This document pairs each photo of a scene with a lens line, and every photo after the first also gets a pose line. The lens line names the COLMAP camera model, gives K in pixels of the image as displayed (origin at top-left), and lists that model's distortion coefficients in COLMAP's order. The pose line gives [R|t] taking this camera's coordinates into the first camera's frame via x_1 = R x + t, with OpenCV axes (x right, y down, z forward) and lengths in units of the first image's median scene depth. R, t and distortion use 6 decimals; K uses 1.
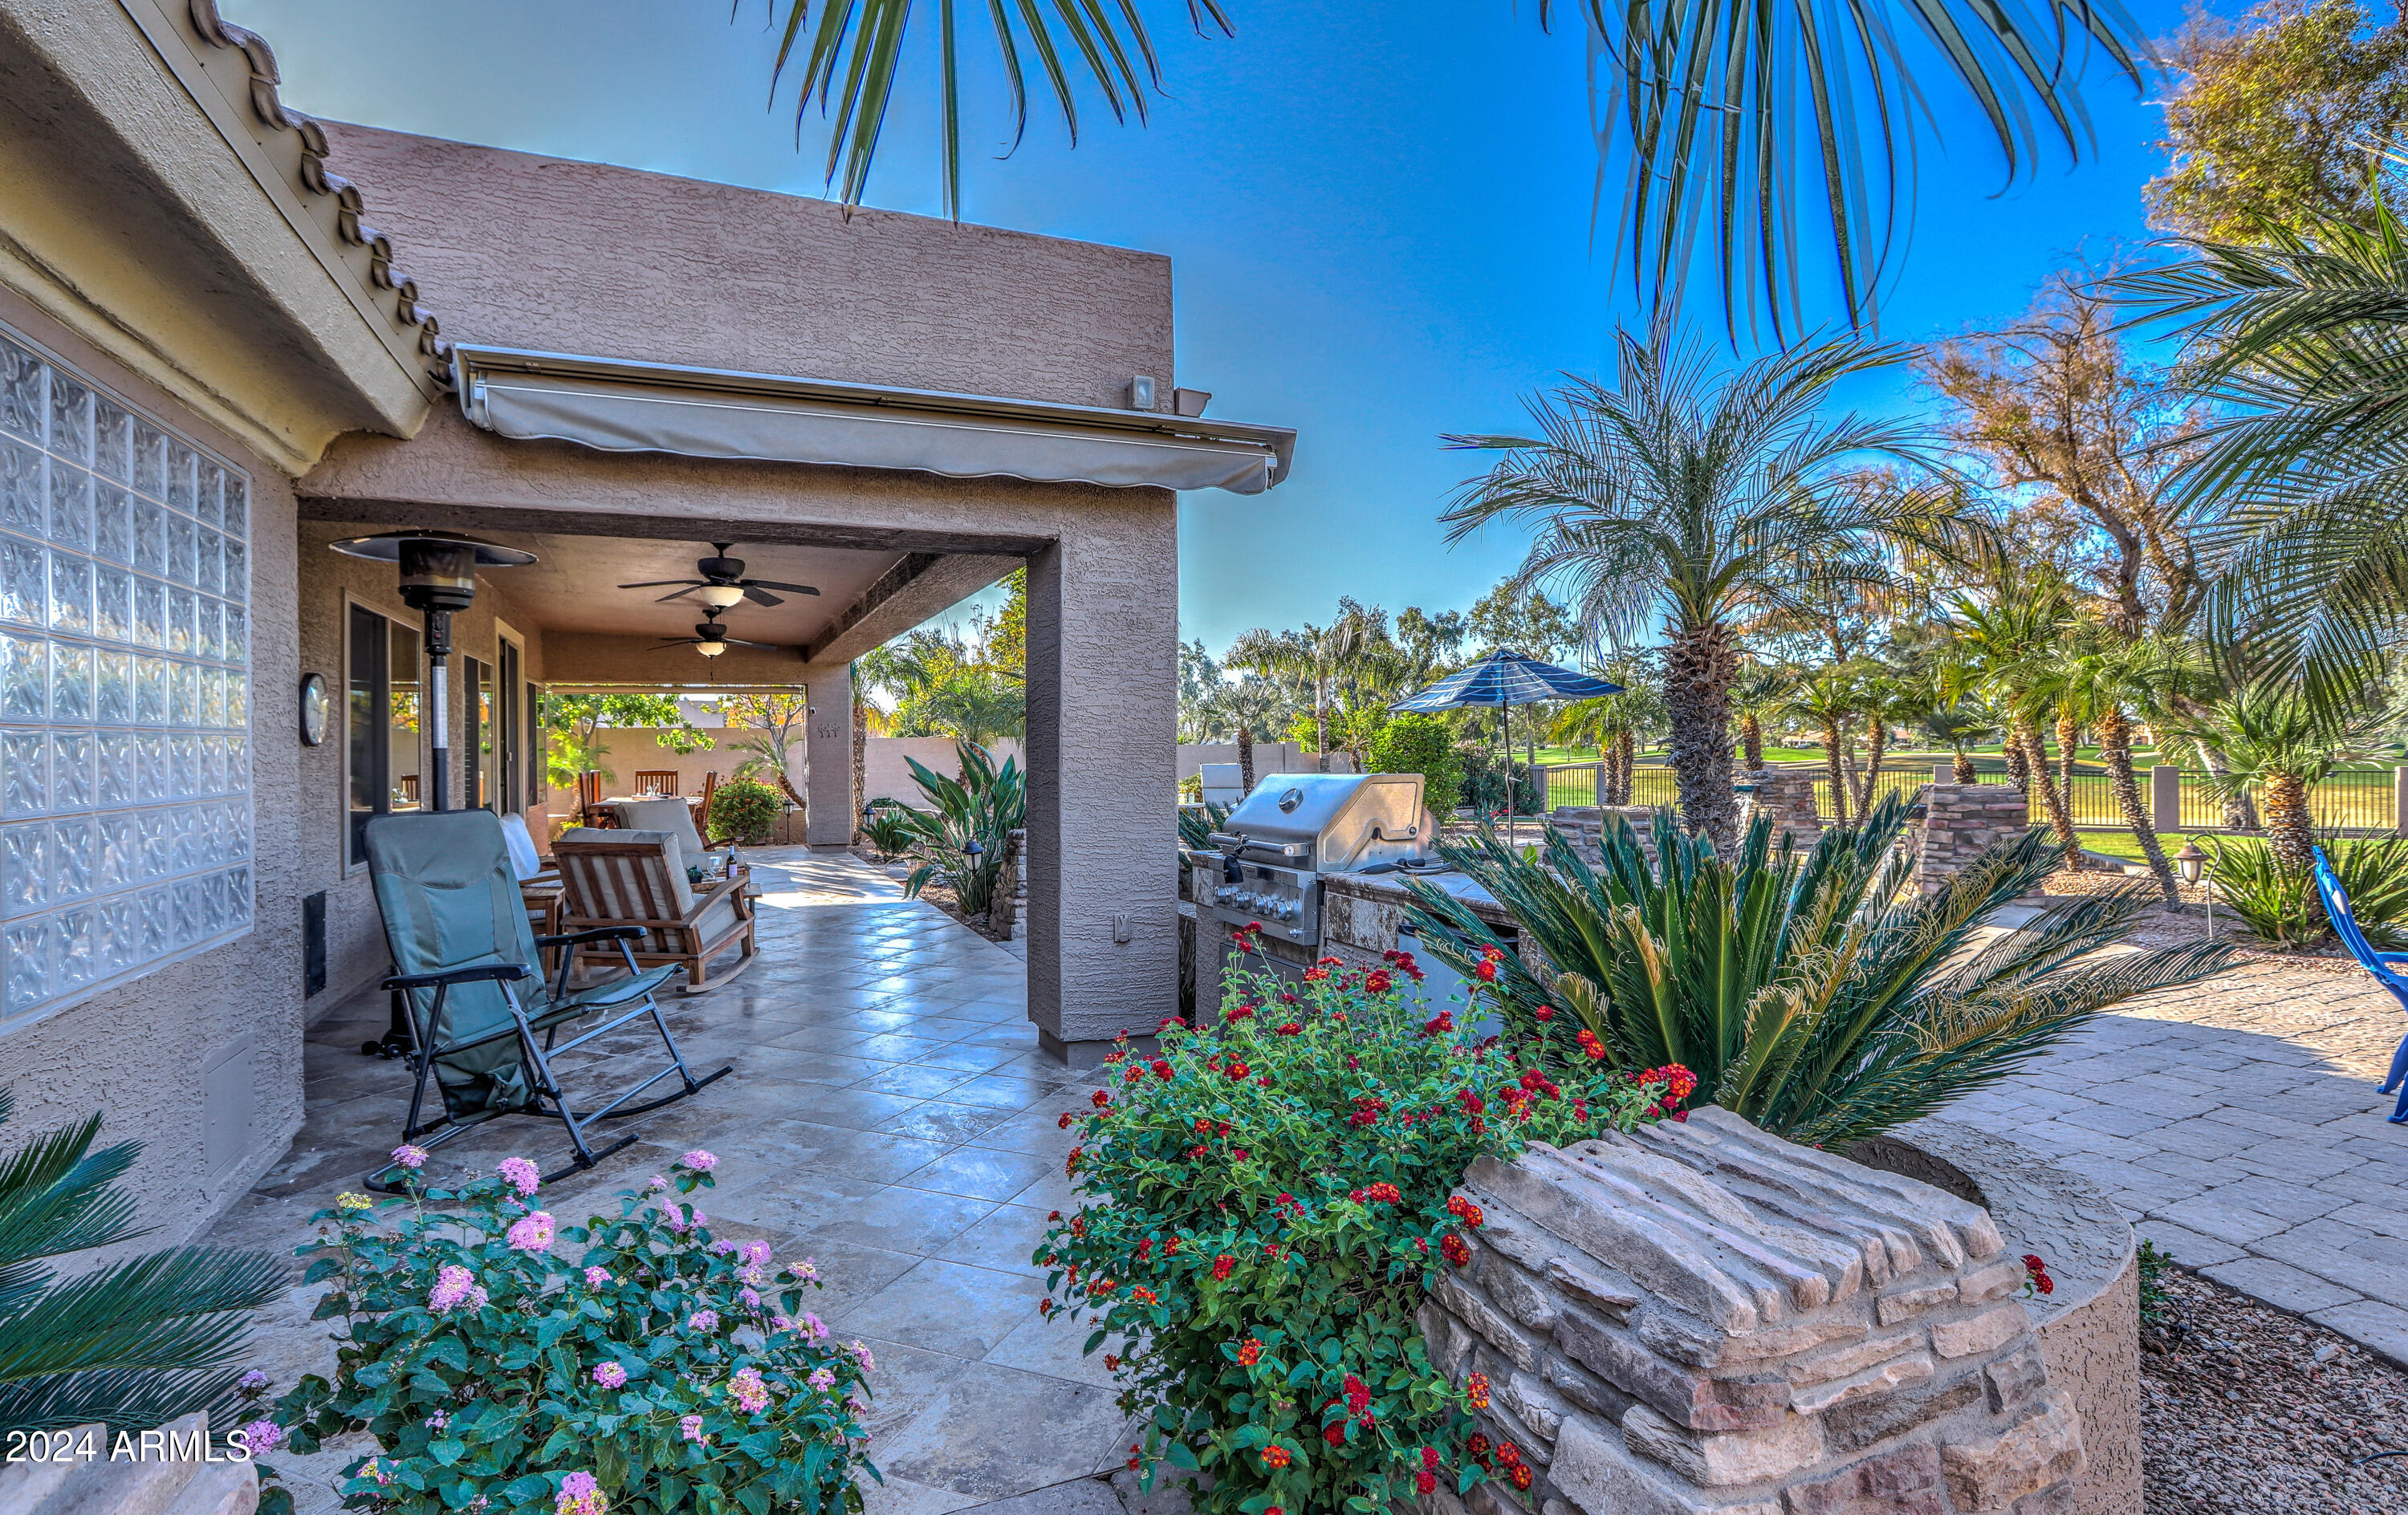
lens RADIAL K [[1172.9, 0, 1221.7], [0, 1172.9, 739.8], [0, 0, 1]] dist [-0.027014, 0.004154]
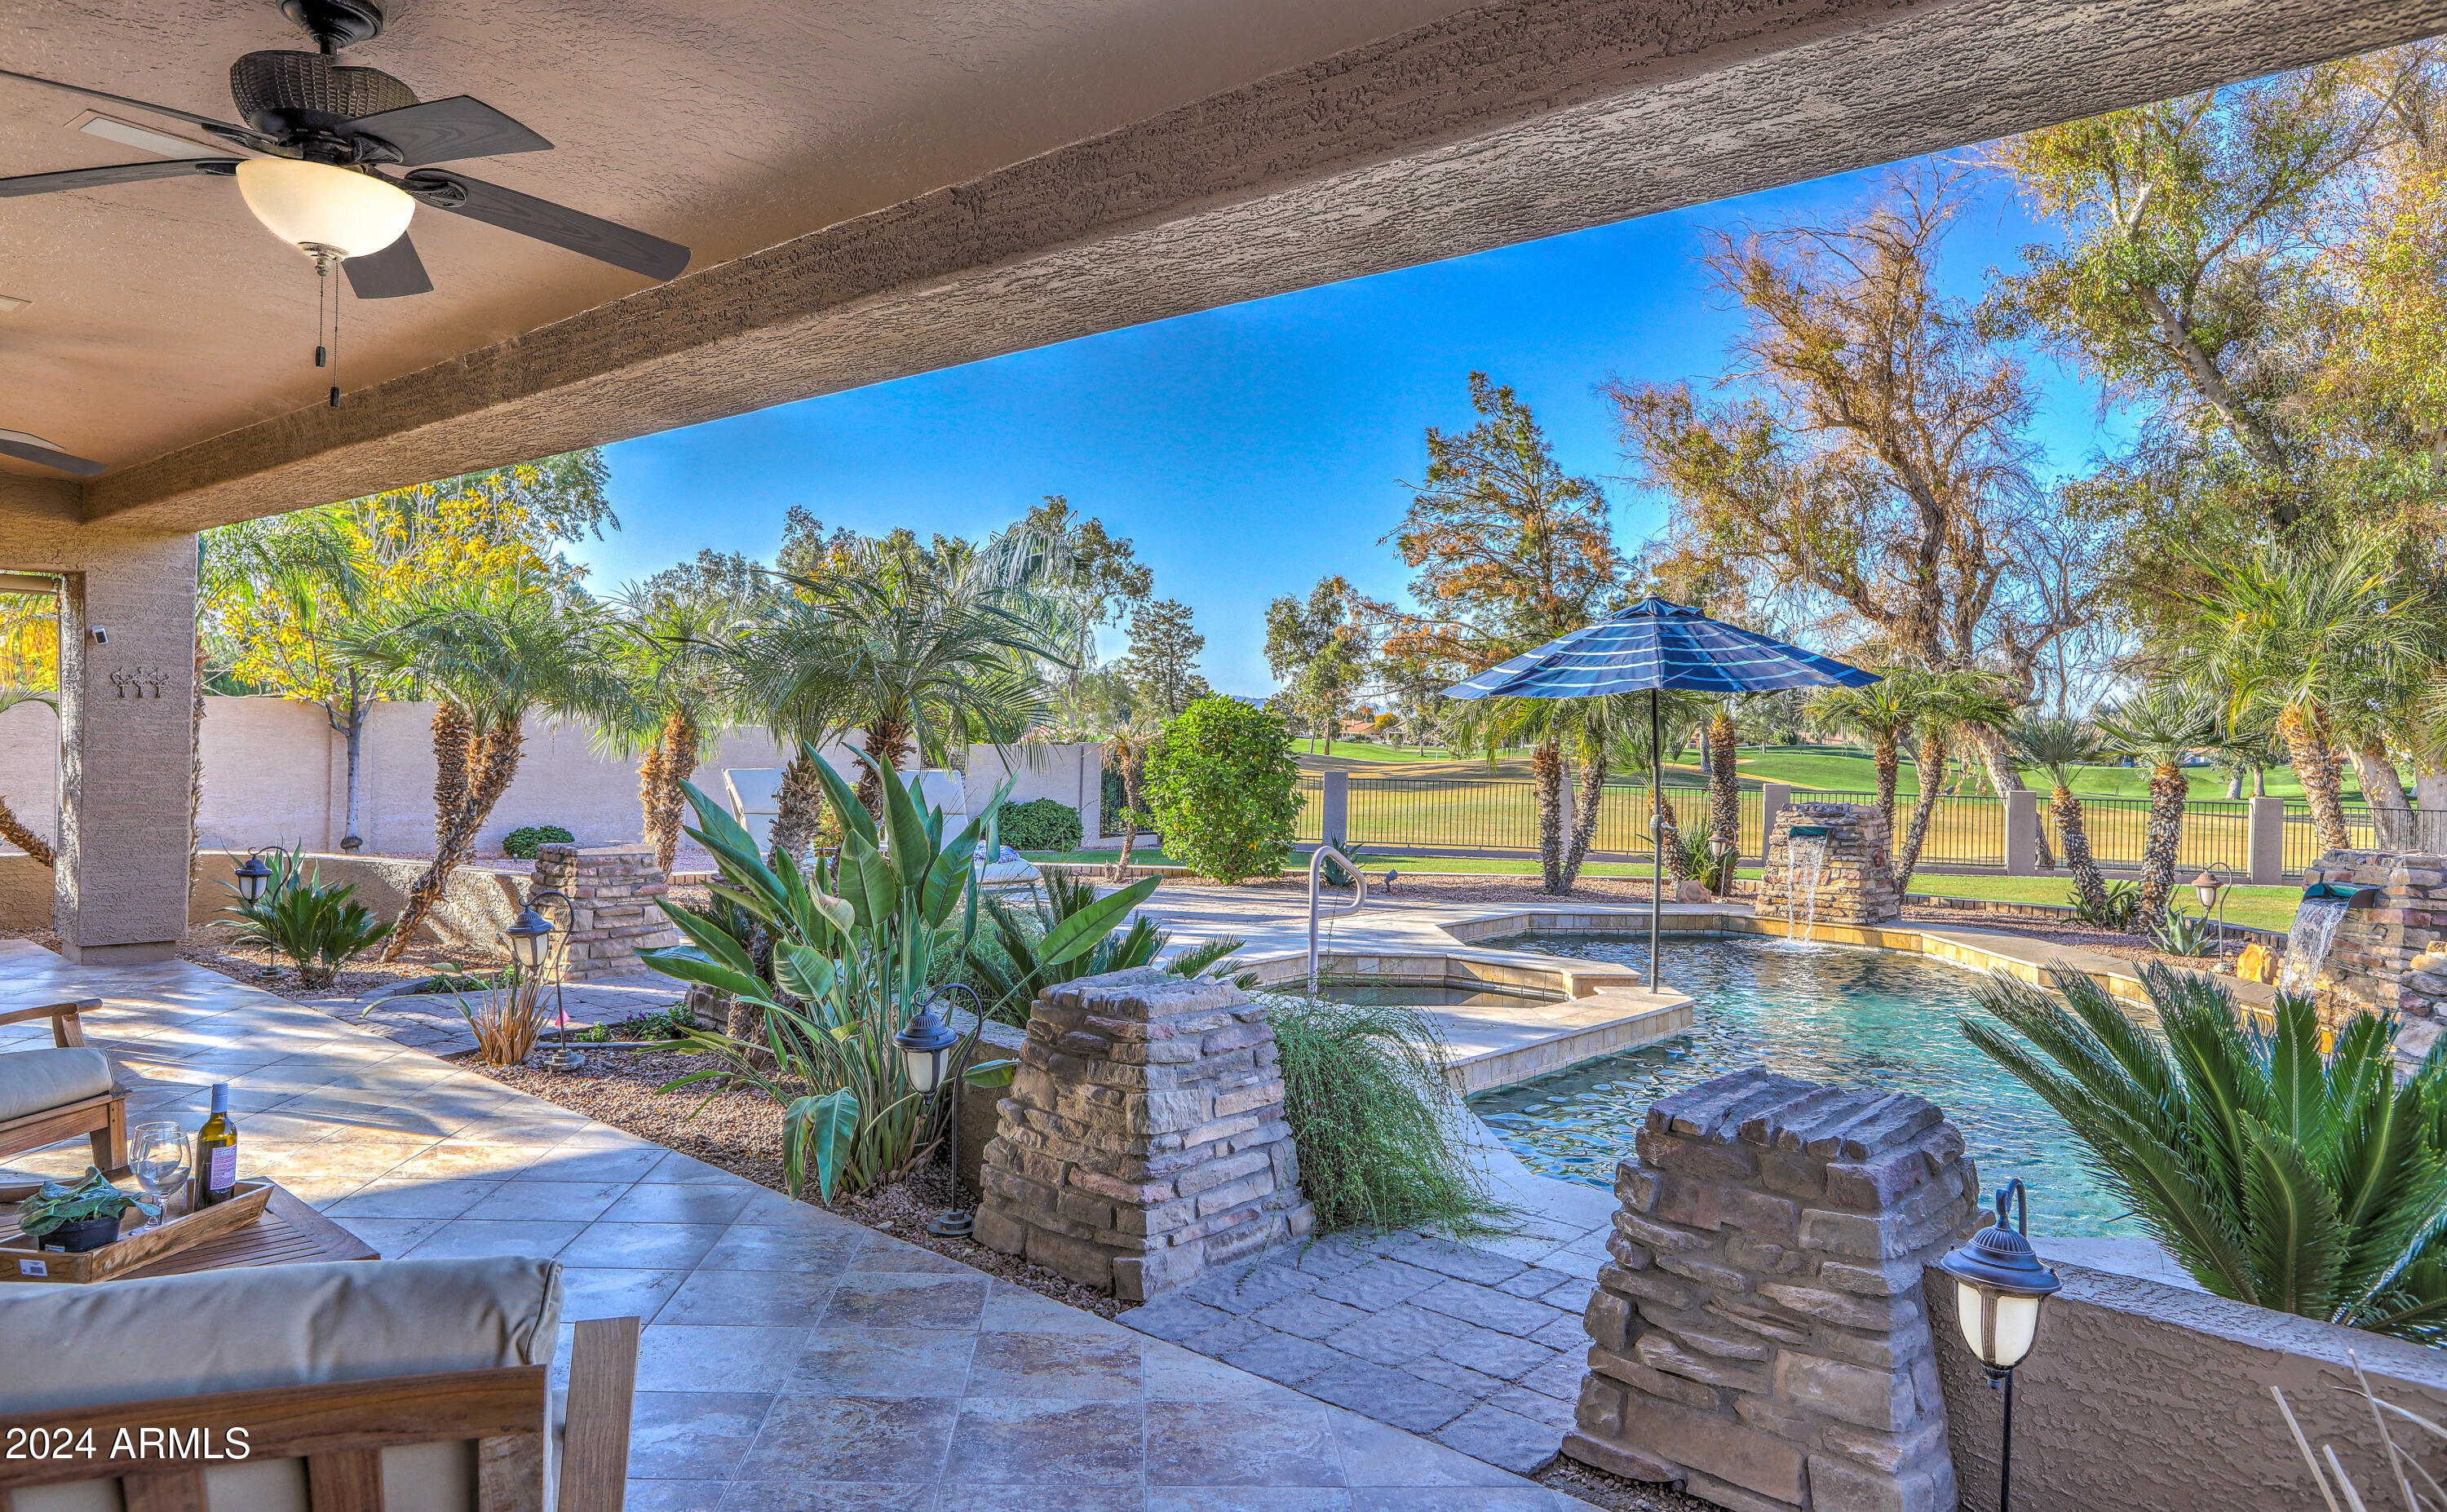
lens RADIAL K [[1581.2, 0, 1229.5], [0, 1581.2, 736.3], [0, 0, 1]] dist [-0.006644, 0.023126]
pose [[0.916683, 0.028834, 0.398573, -0.158941], [-0.034106, 0.999399, 0.006141, -0.004705], [-0.398157, -0.019223, 0.917116, 0.236720]]
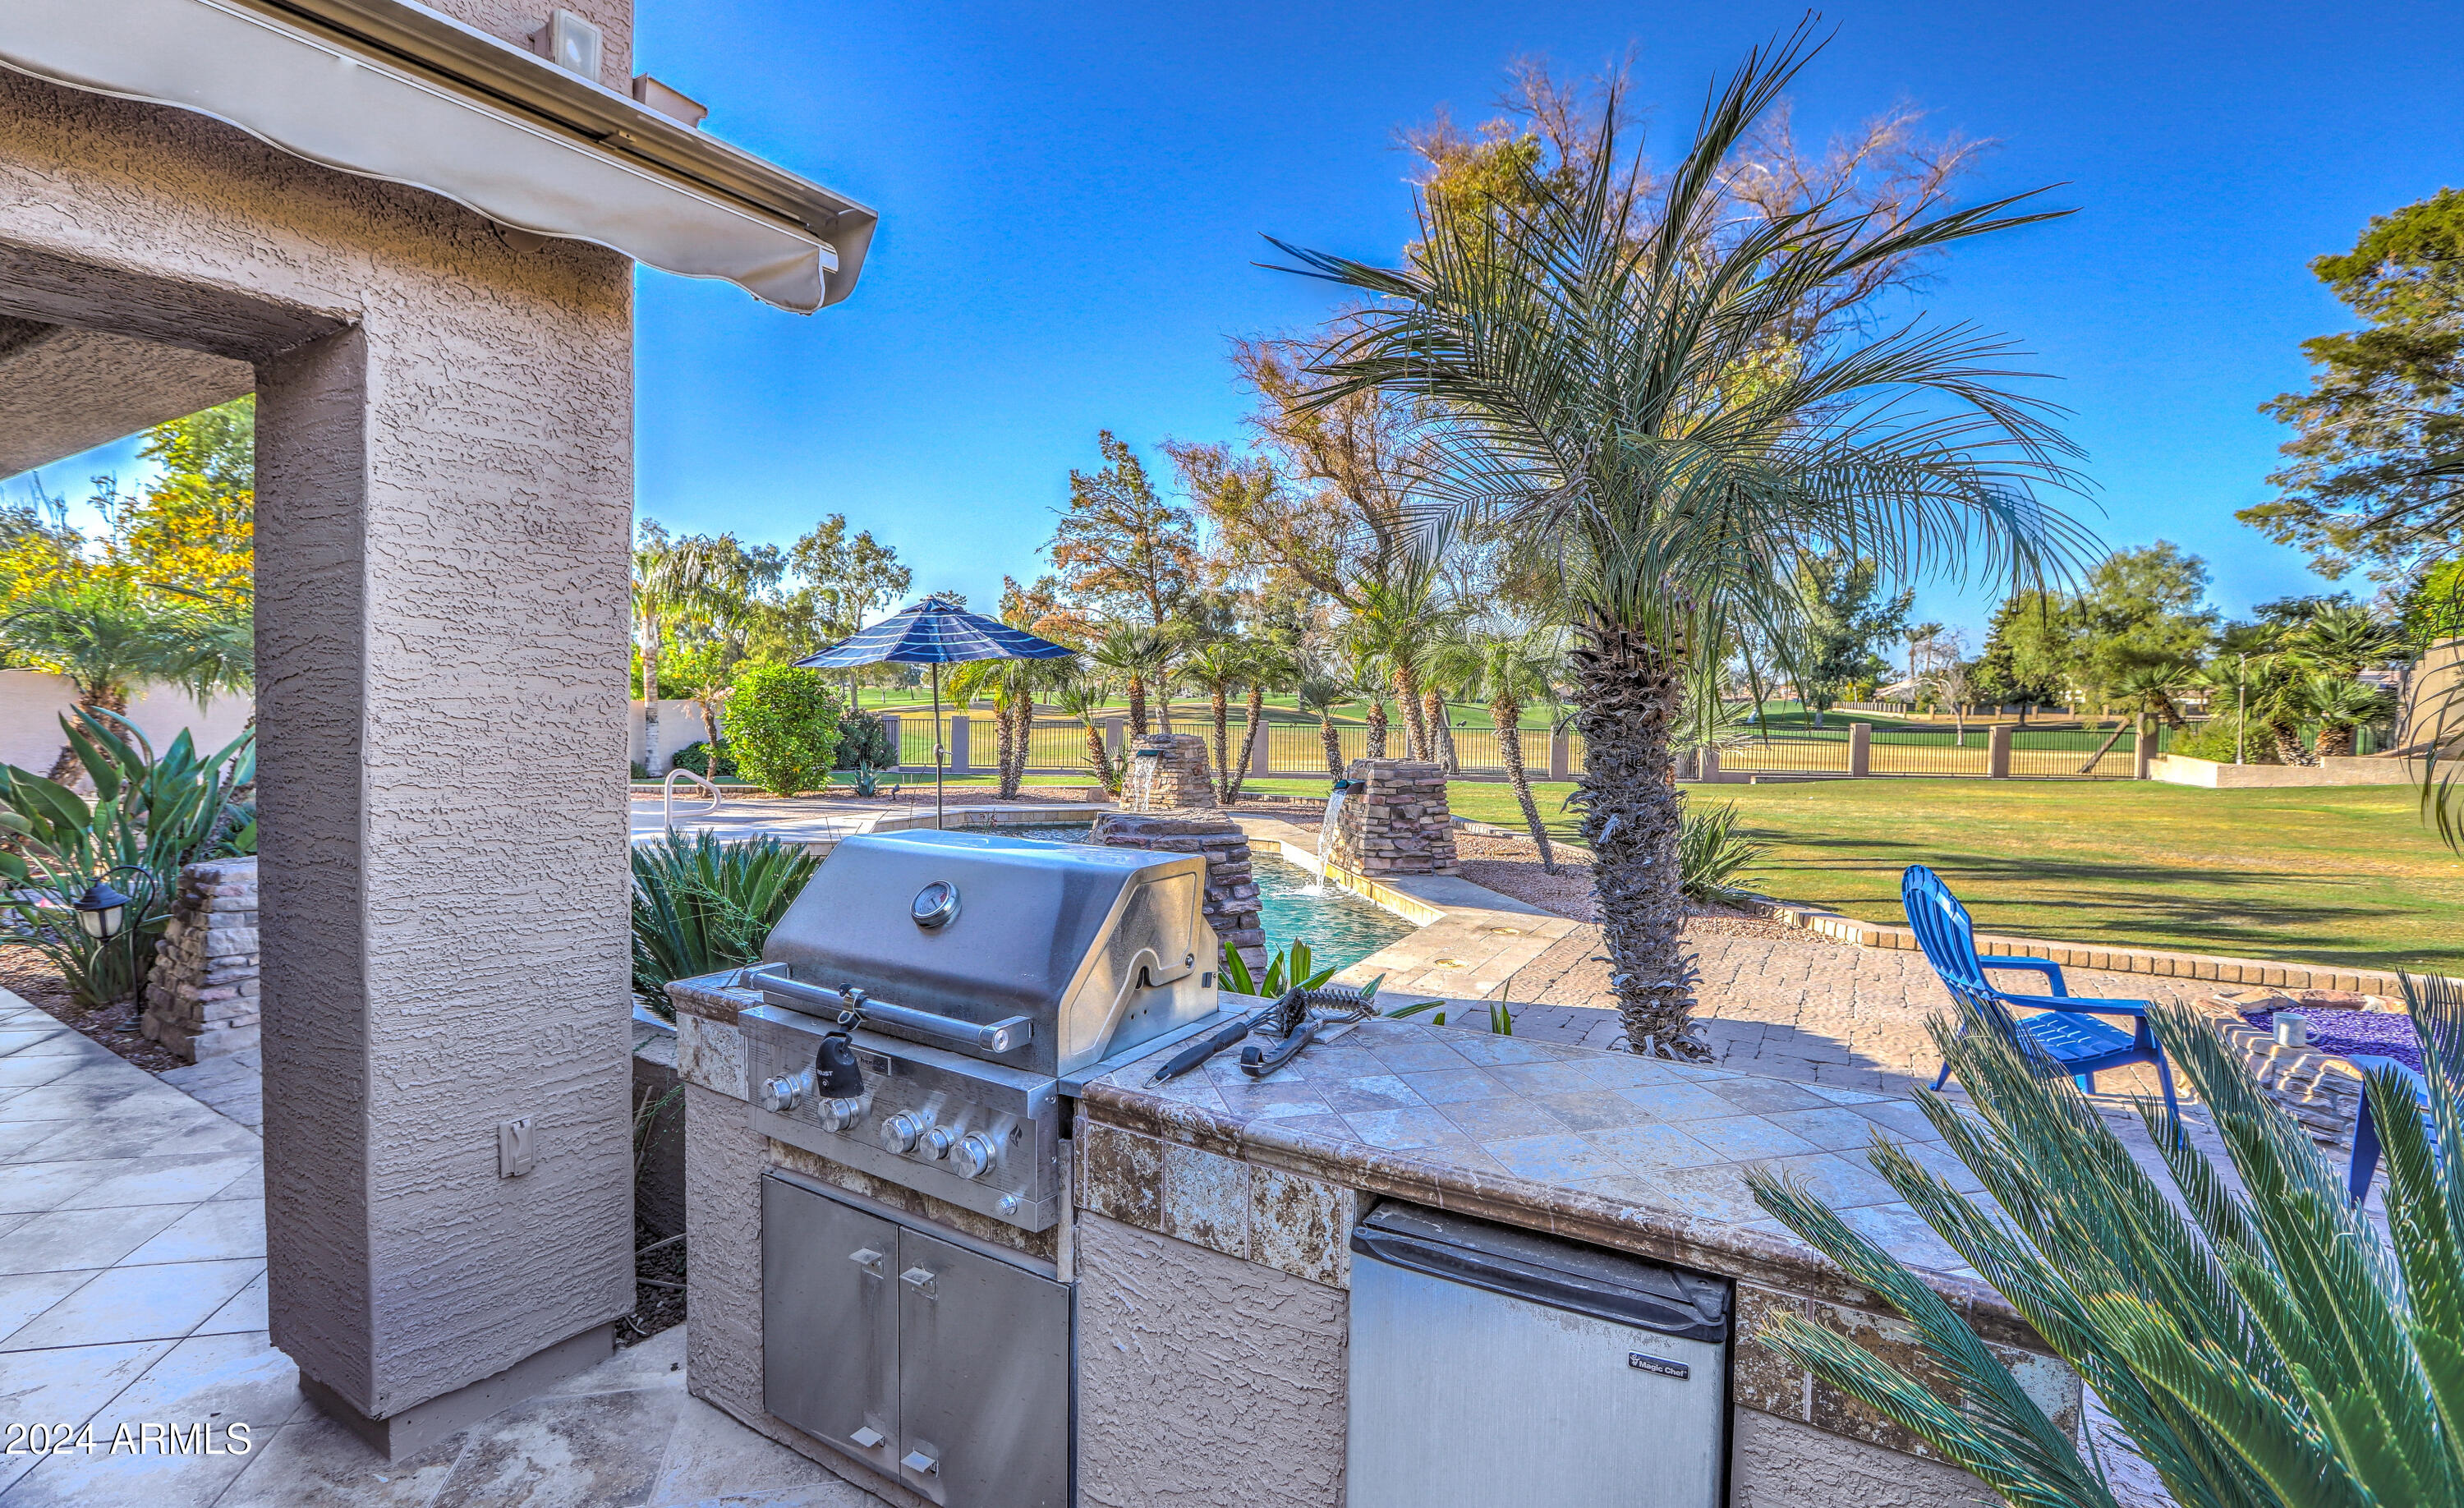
lens RADIAL K [[1140.1, 0, 1221.9], [0, 1140.1, 733.5], [0, 0, 1]] dist [-0.041398, 0.011422]
pose [[0.833657, 0.000100, 0.552282, -0.026292], [-0.026221, 0.998879, 0.039399, -0.010897], [-0.551659, -0.047327, 0.832726, 0.122123]]
